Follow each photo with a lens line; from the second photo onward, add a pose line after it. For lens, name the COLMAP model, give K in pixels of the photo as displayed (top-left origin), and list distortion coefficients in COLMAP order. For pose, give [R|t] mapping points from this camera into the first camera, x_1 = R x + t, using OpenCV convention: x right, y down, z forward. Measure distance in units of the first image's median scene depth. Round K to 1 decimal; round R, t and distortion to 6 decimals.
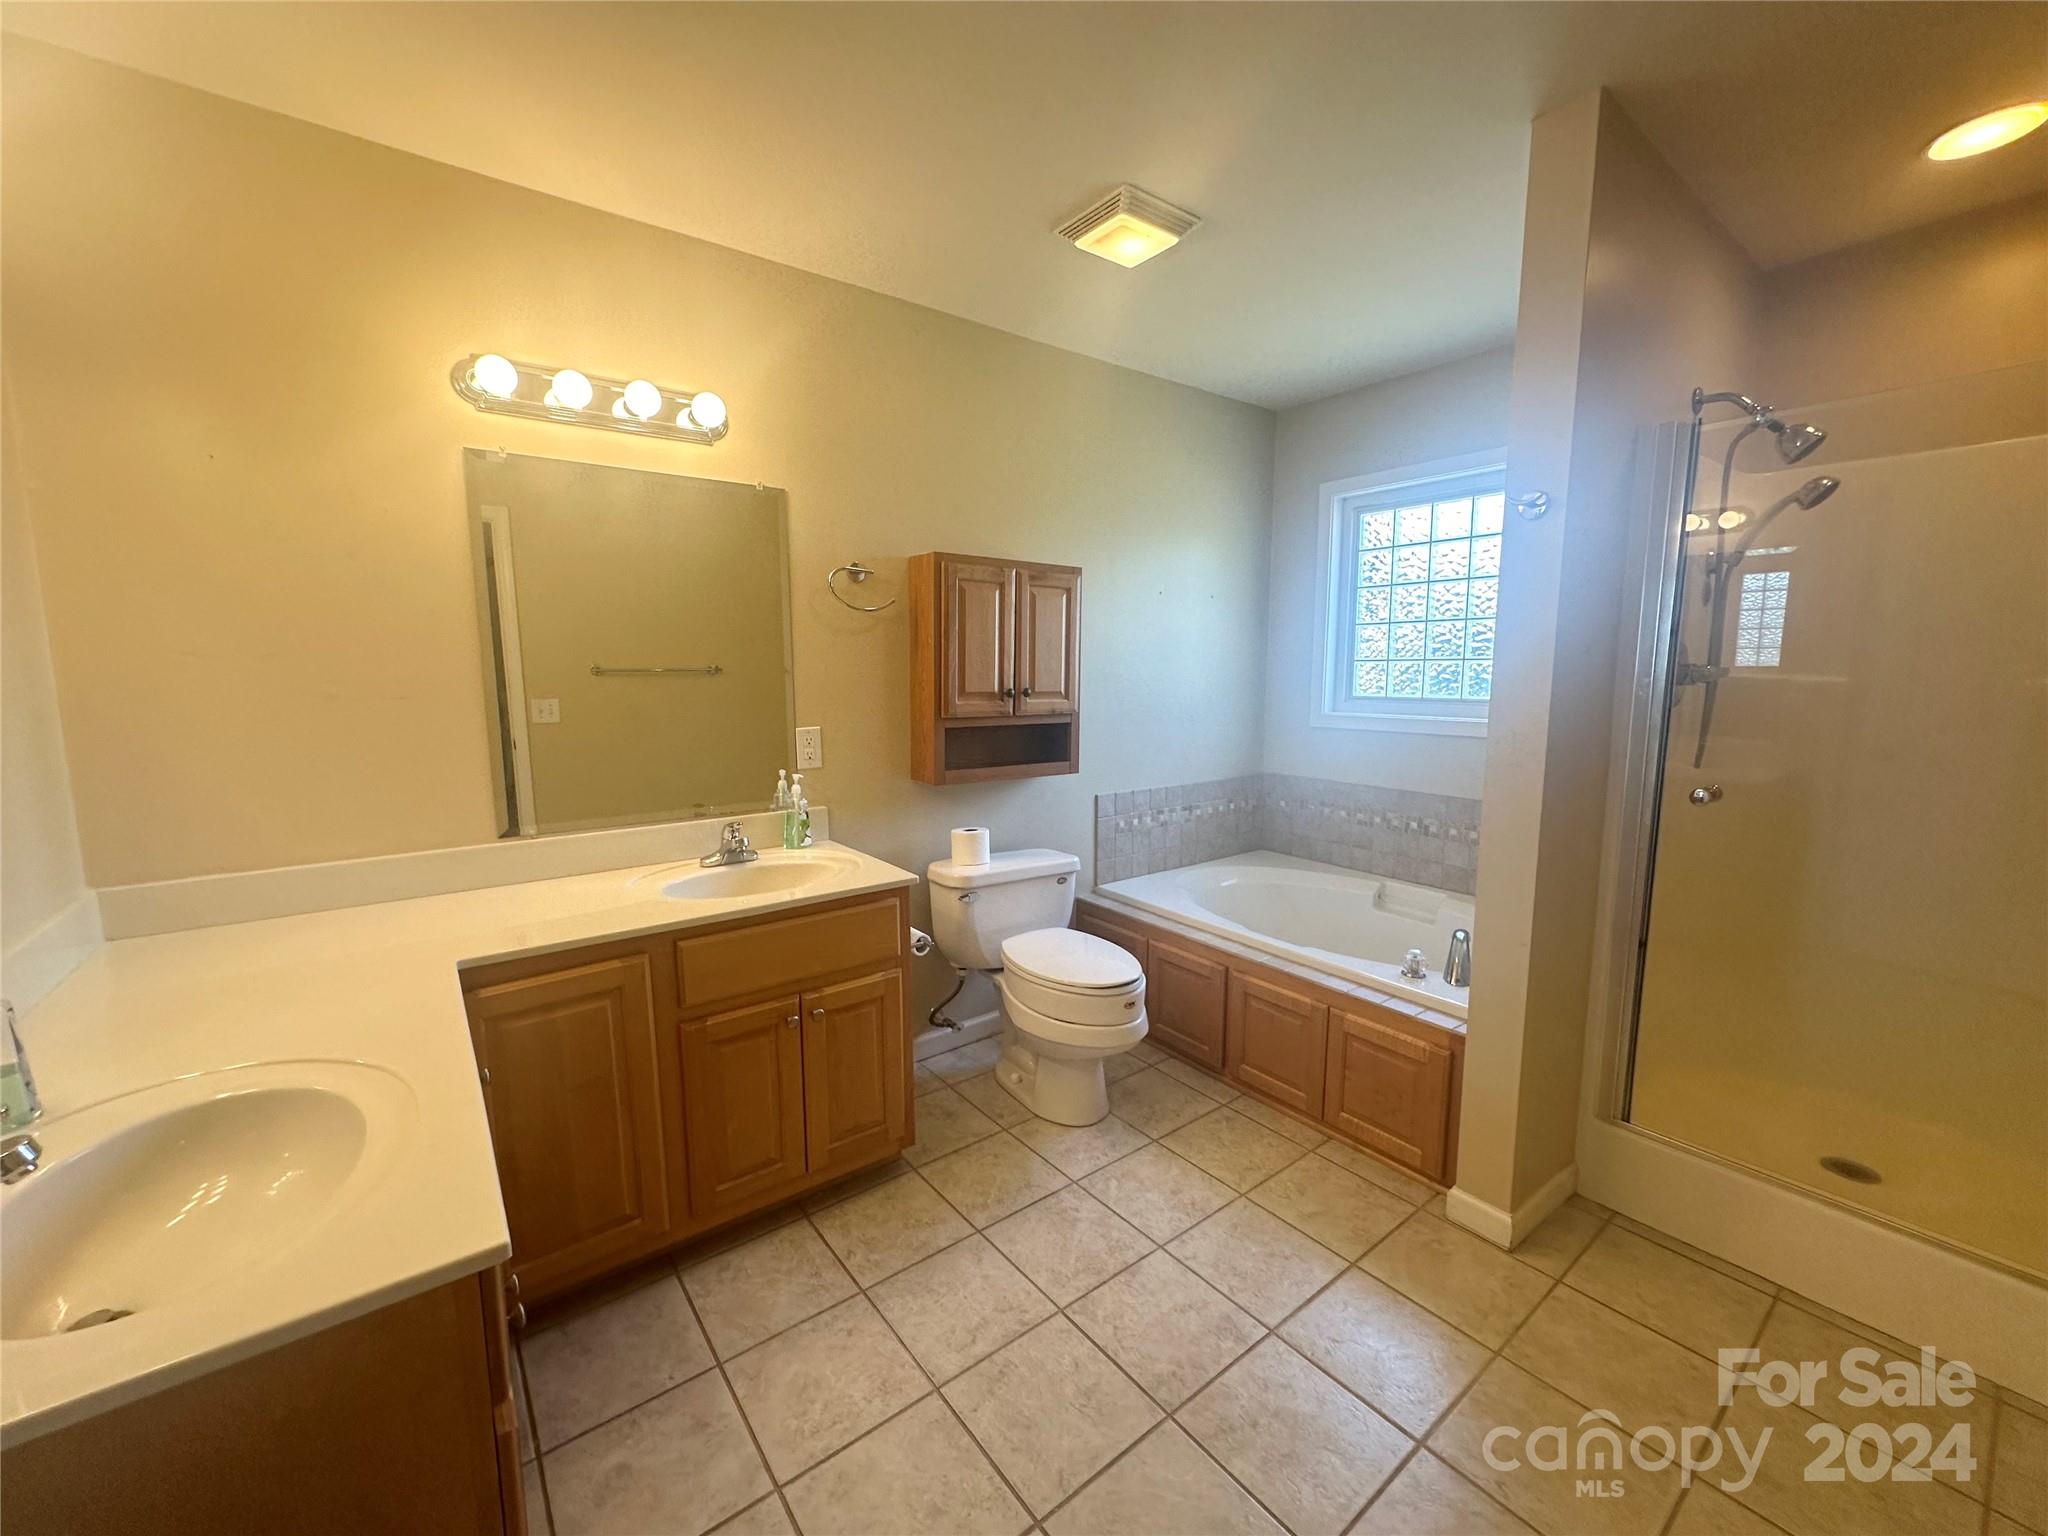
lens RADIAL K [[814.5, 0, 1023.7], [0, 814.5, 774.5], [0, 0, 1]] dist [-0.001592, 0.000786]
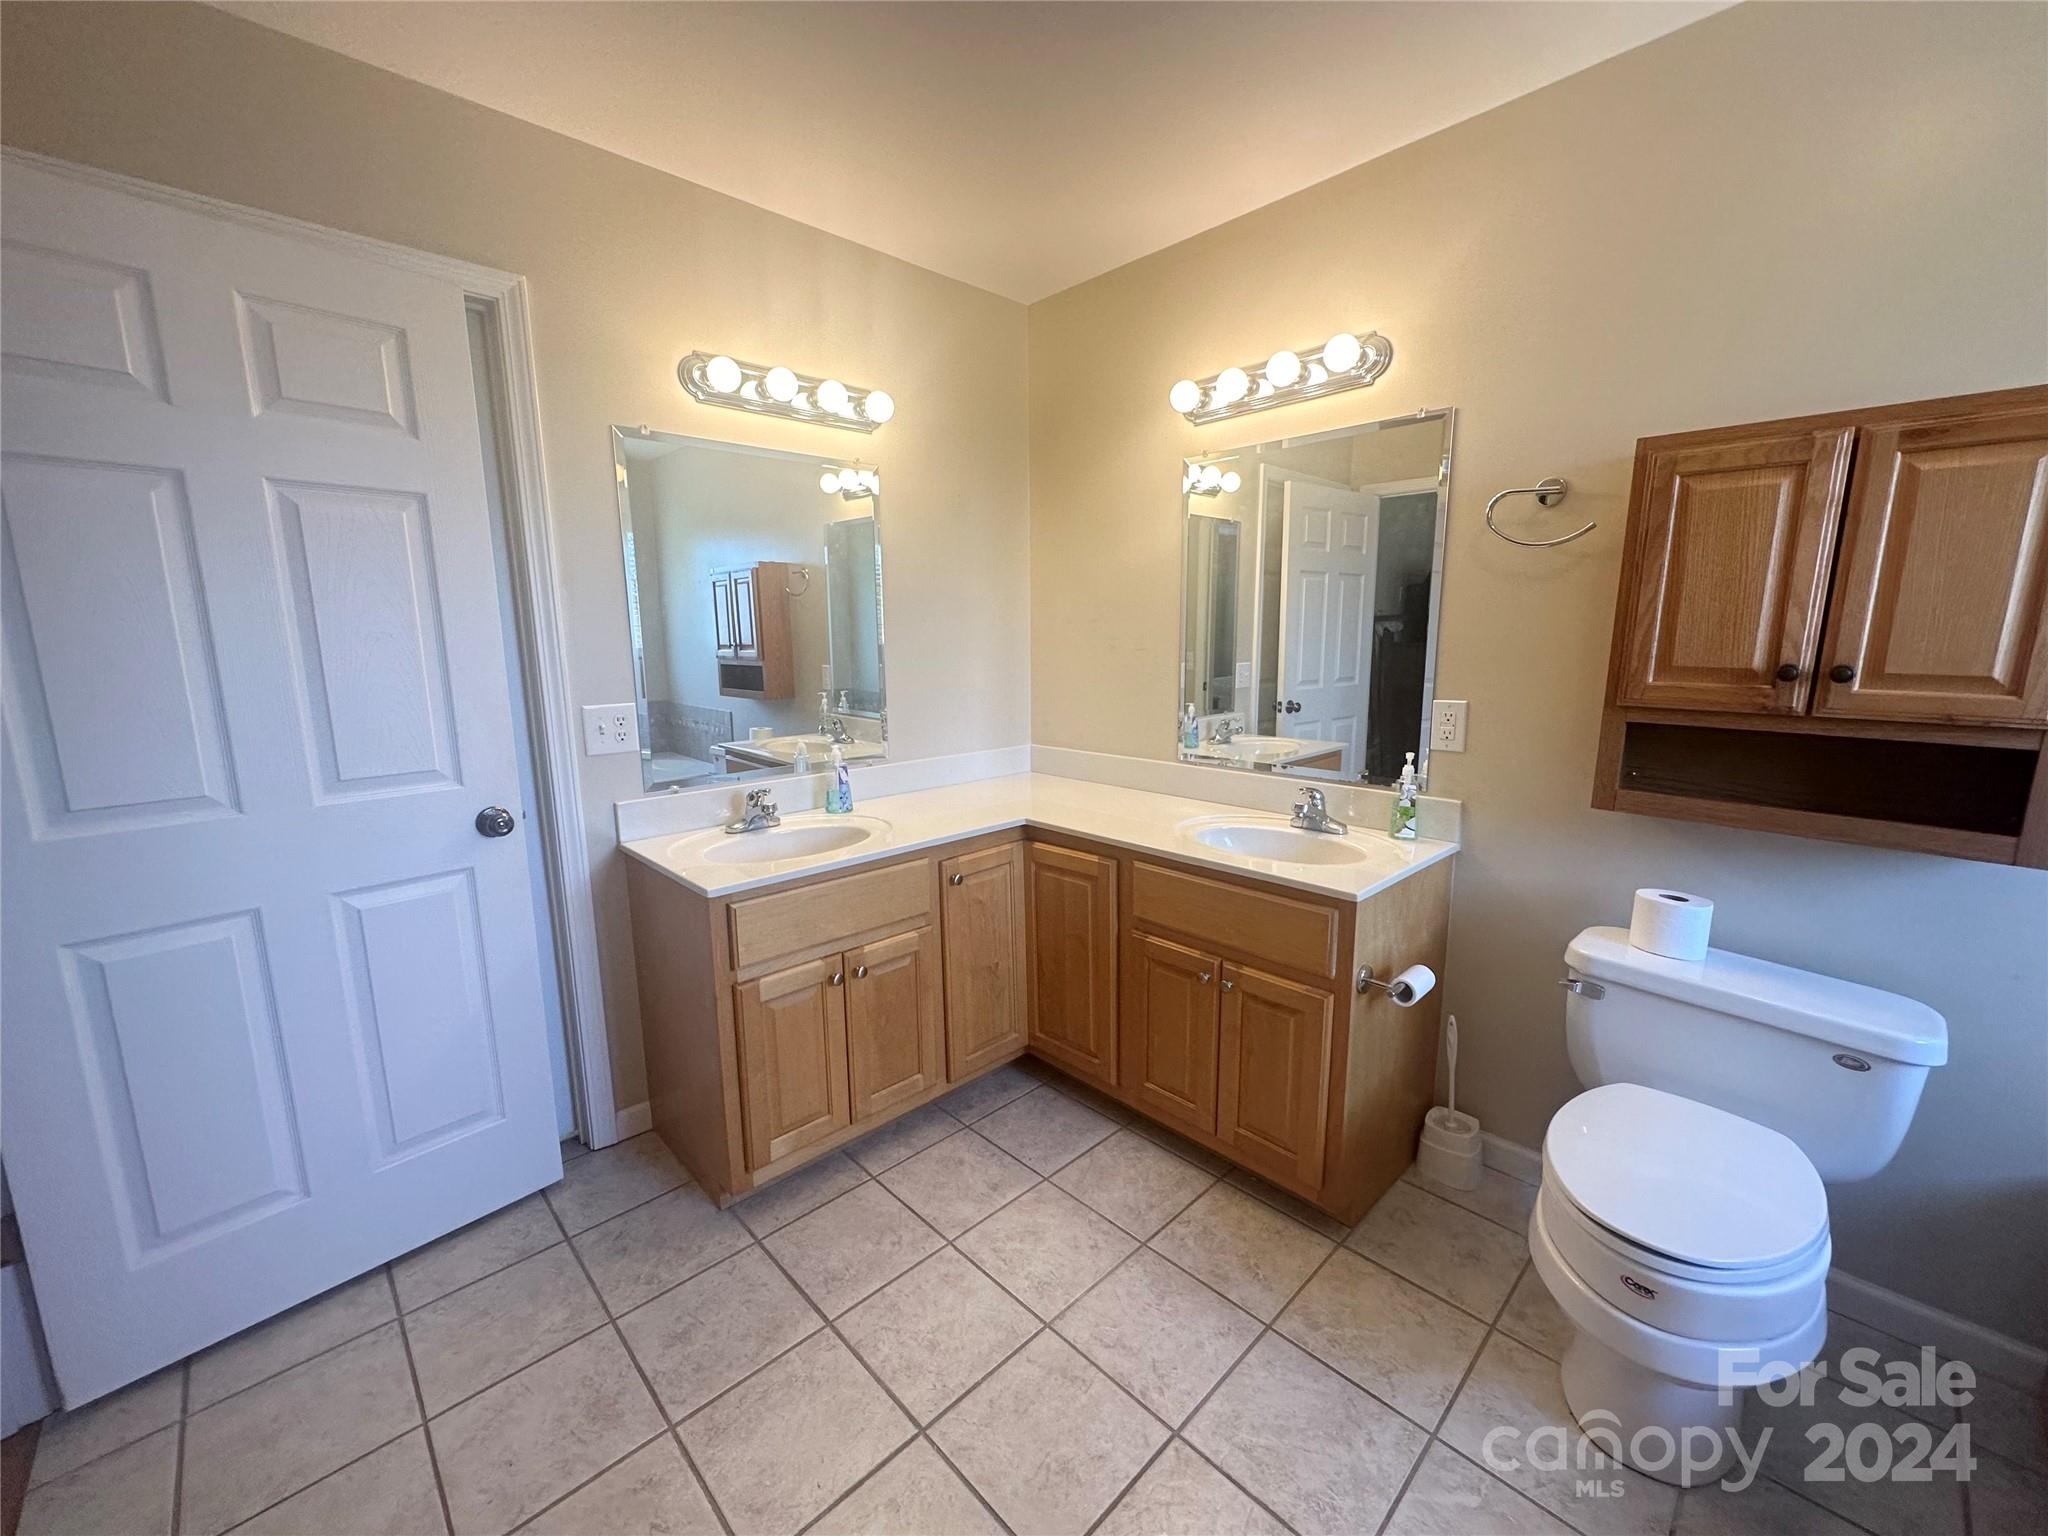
lens RADIAL K [[814.5, 0, 1021.4], [0, 814.5, 769.0], [0, 0, 1]] dist [-0.001592, 0.000786]
pose [[0.104230, 0.169386, -0.980023, 0.602185], [-0.121572, 0.980170, 0.156482, -0.079111], [0.987095, 0.102834, 0.122755, 0.581557]]
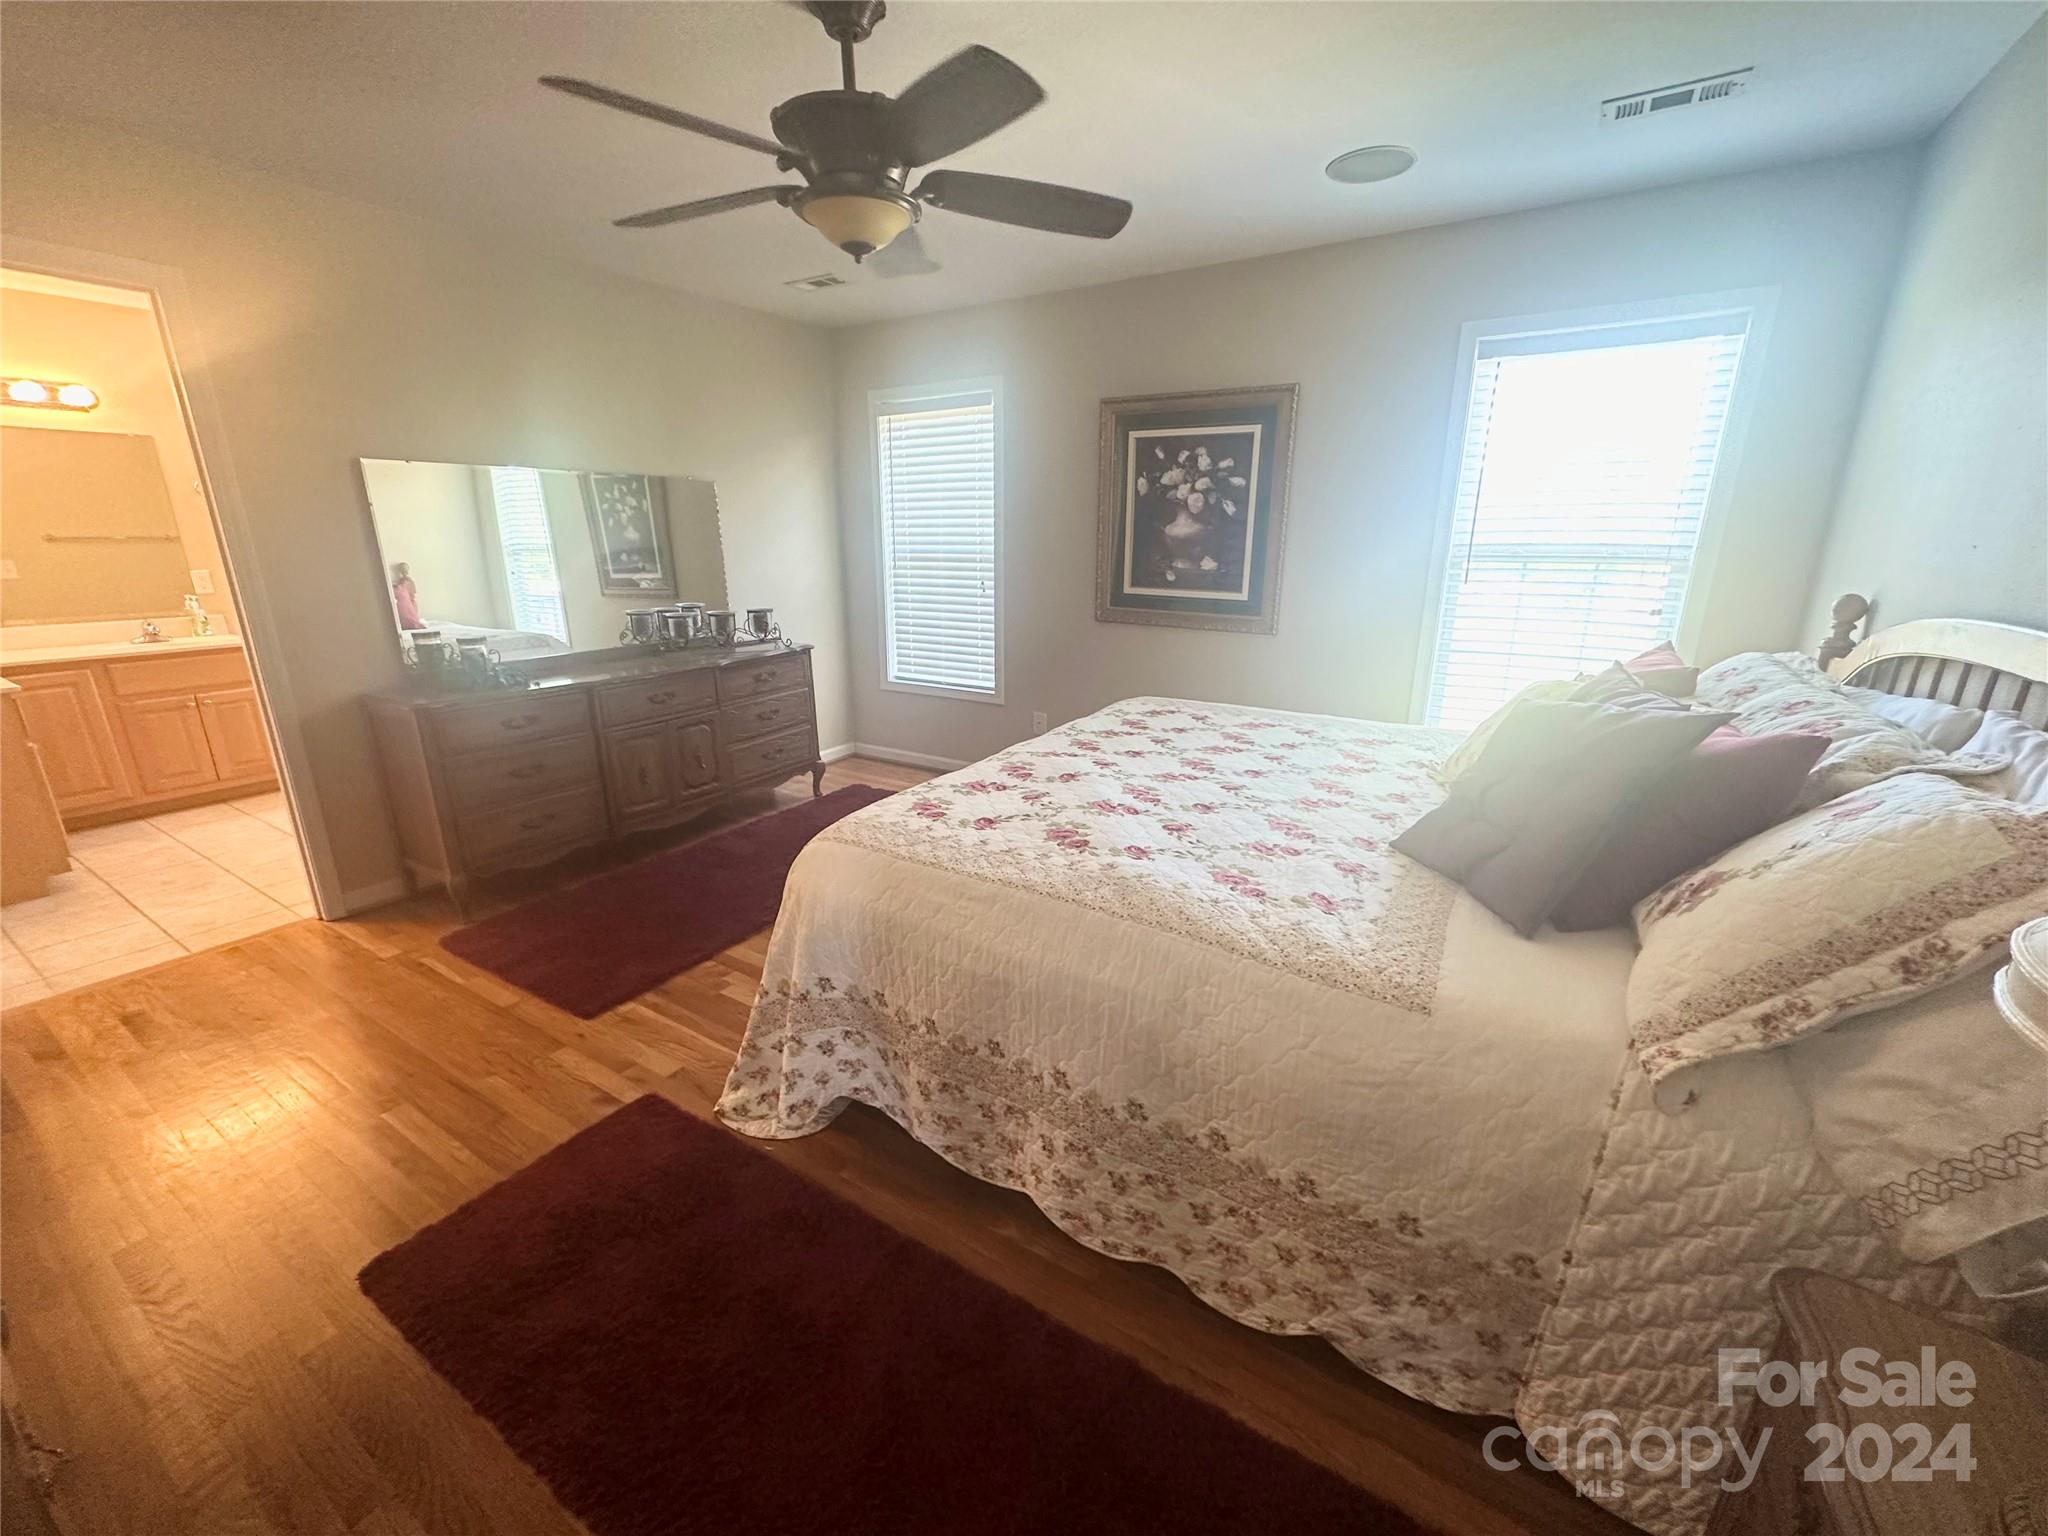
lens RADIAL K [[814.5, 0, 1020.3], [0, 814.5, 764.4], [0, 0, 1]] dist [-0.001592, 0.000786]
pose [[0.935981, -0.101526, 0.337095, 0.958632], [0.049500, 0.985955, 0.159508, 0.204012], [-0.348554, -0.132610, 0.927860, -1.664104]]
